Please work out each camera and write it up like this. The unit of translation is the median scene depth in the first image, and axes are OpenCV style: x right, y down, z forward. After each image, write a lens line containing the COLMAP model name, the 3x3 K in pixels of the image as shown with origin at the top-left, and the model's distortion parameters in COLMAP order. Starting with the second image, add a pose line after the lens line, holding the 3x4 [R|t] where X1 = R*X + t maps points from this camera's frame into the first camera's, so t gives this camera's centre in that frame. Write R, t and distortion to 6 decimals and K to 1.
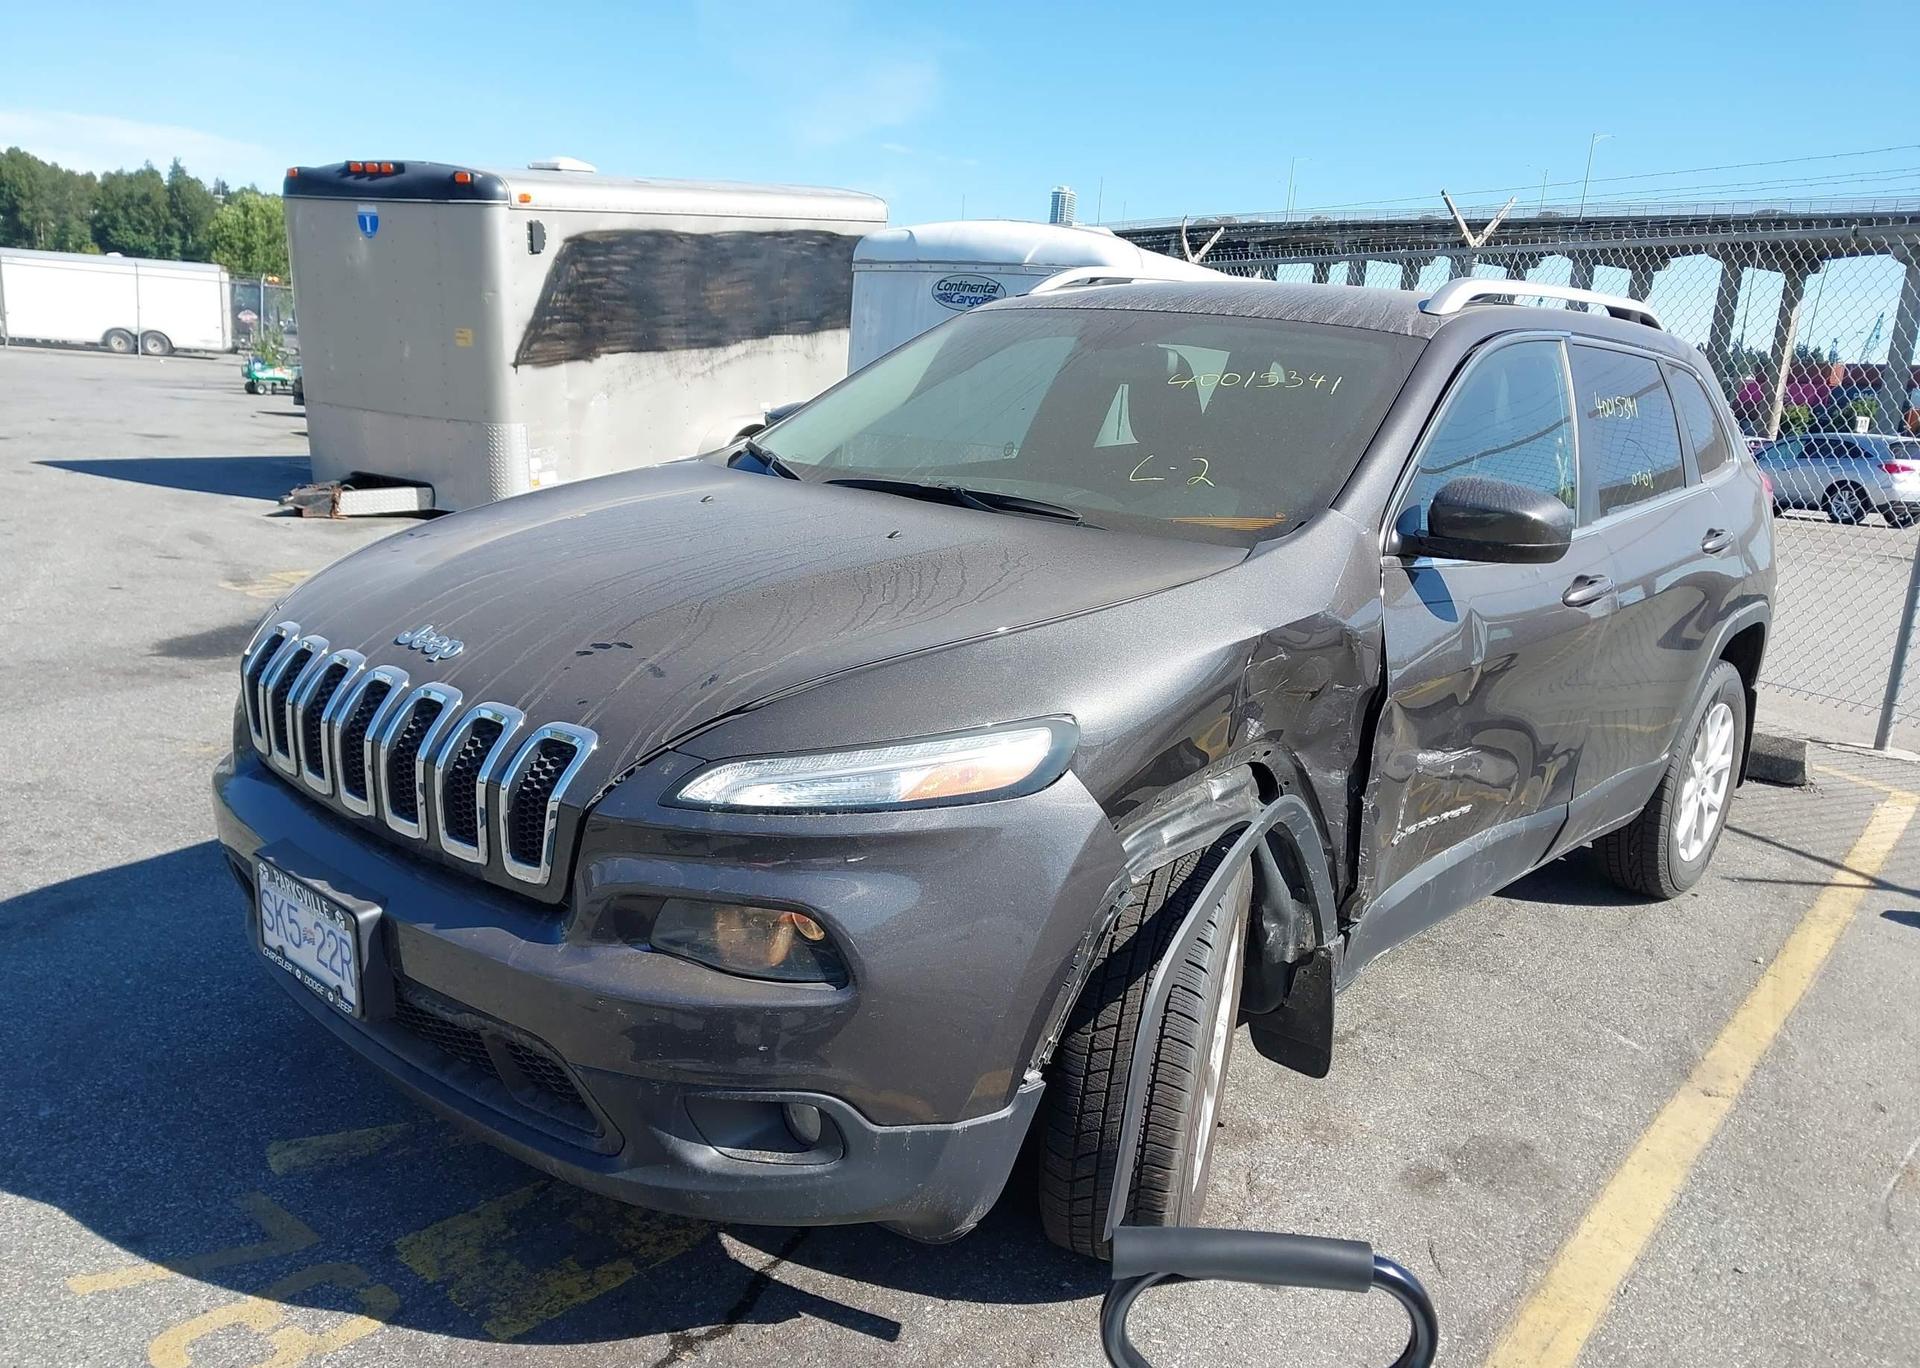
lens RADIAL K [[1490.6, 0, 959.8], [0, 1490.6, 695.7], [0, 0, 1]] dist [0.039939, -0.051867]
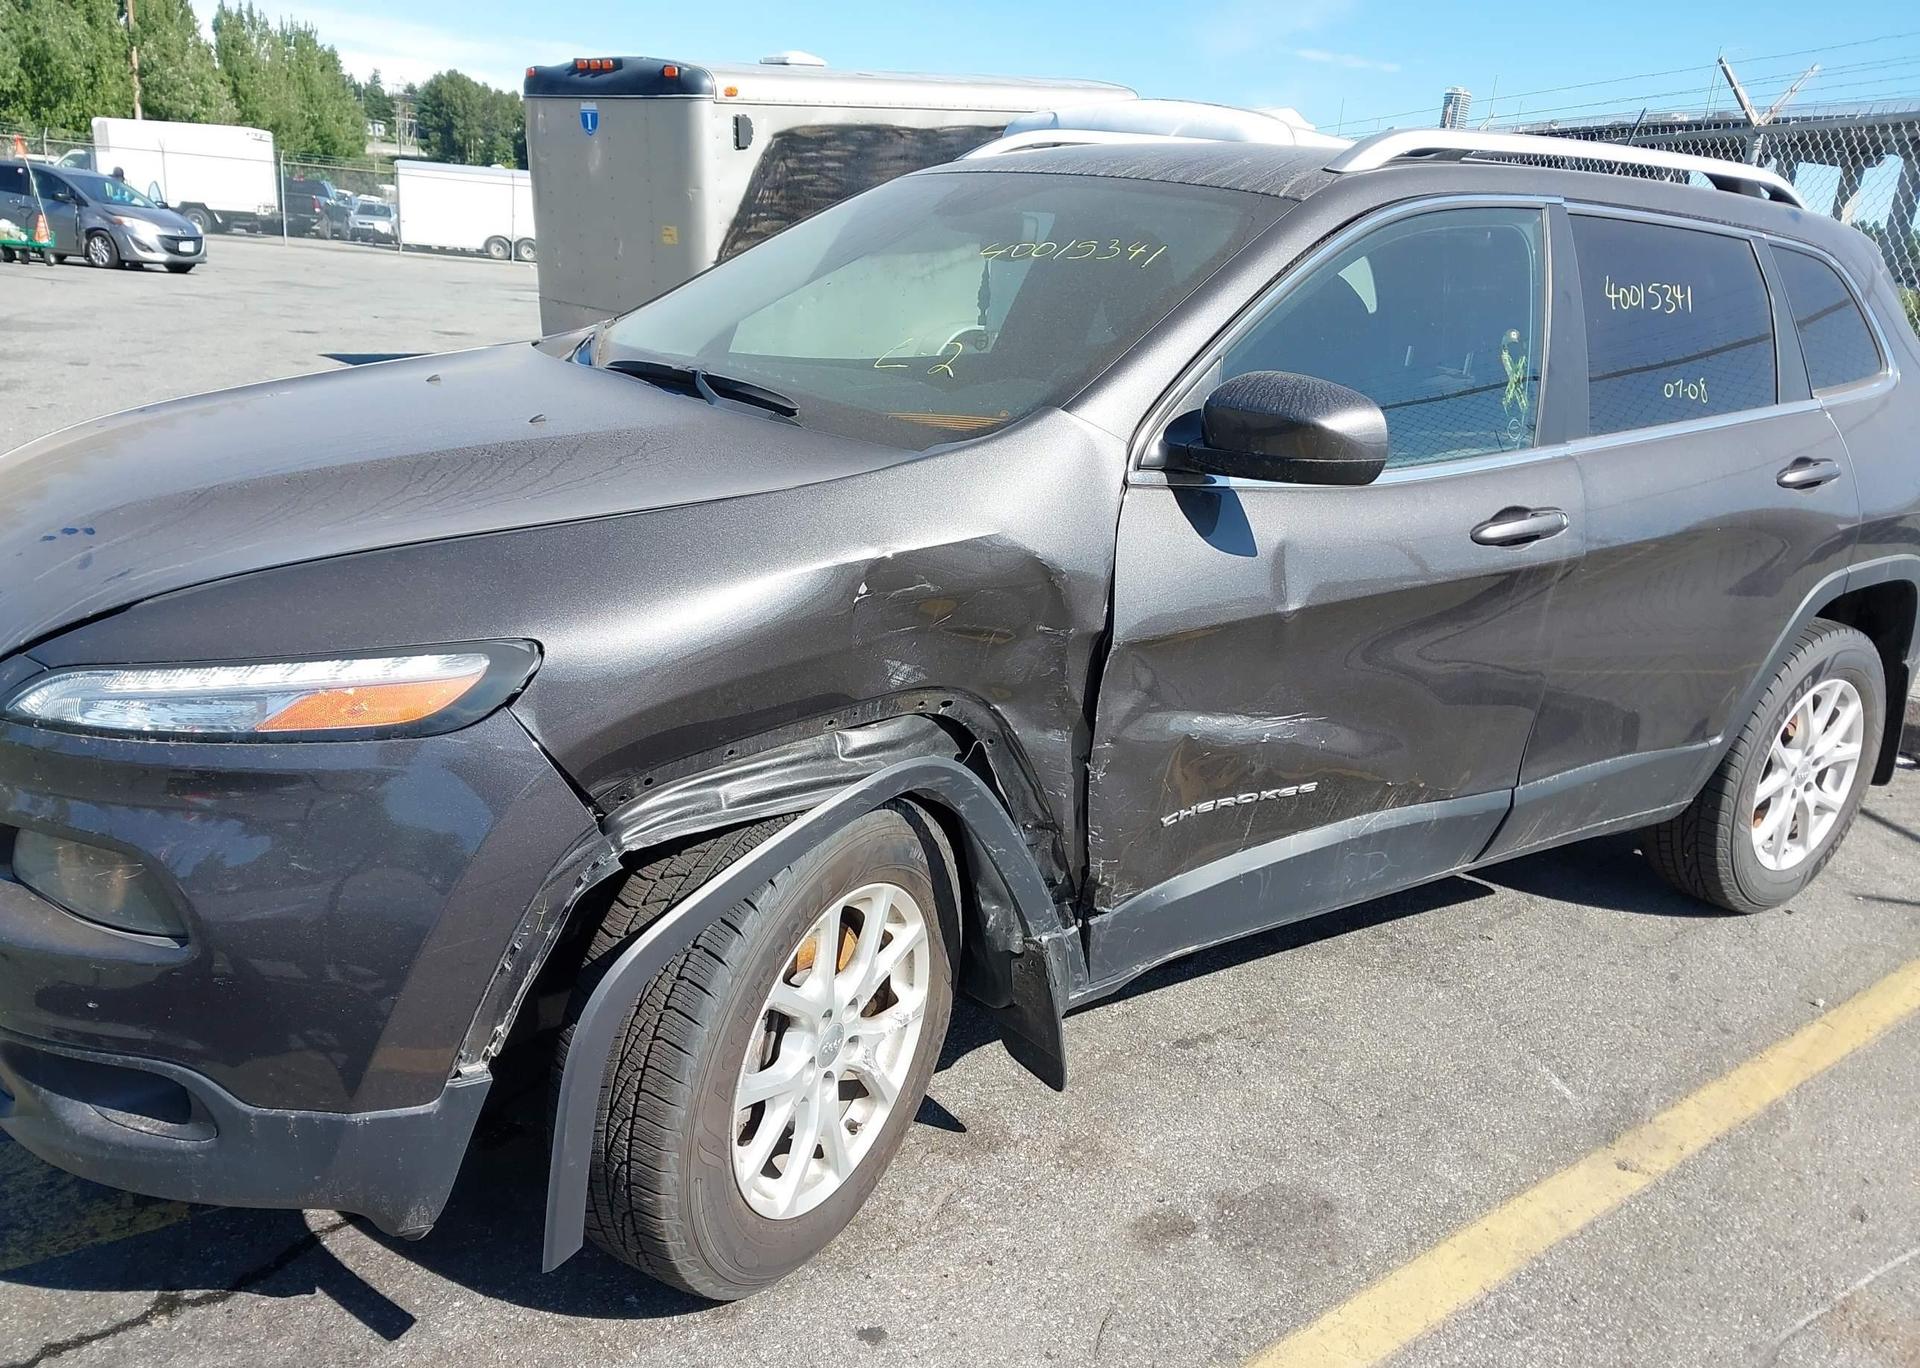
lens RADIAL K [[1490.6, 0, 959.8], [0, 1490.6, 695.7], [0, 0, 1]] dist [0.039939, -0.051867]
pose [[0.974321, 0.067553, -0.214792, 0.227396], [-0.055481, 0.996548, 0.061754, -0.009959], [0.218223, -0.048251, 0.974705, 0.116940]]
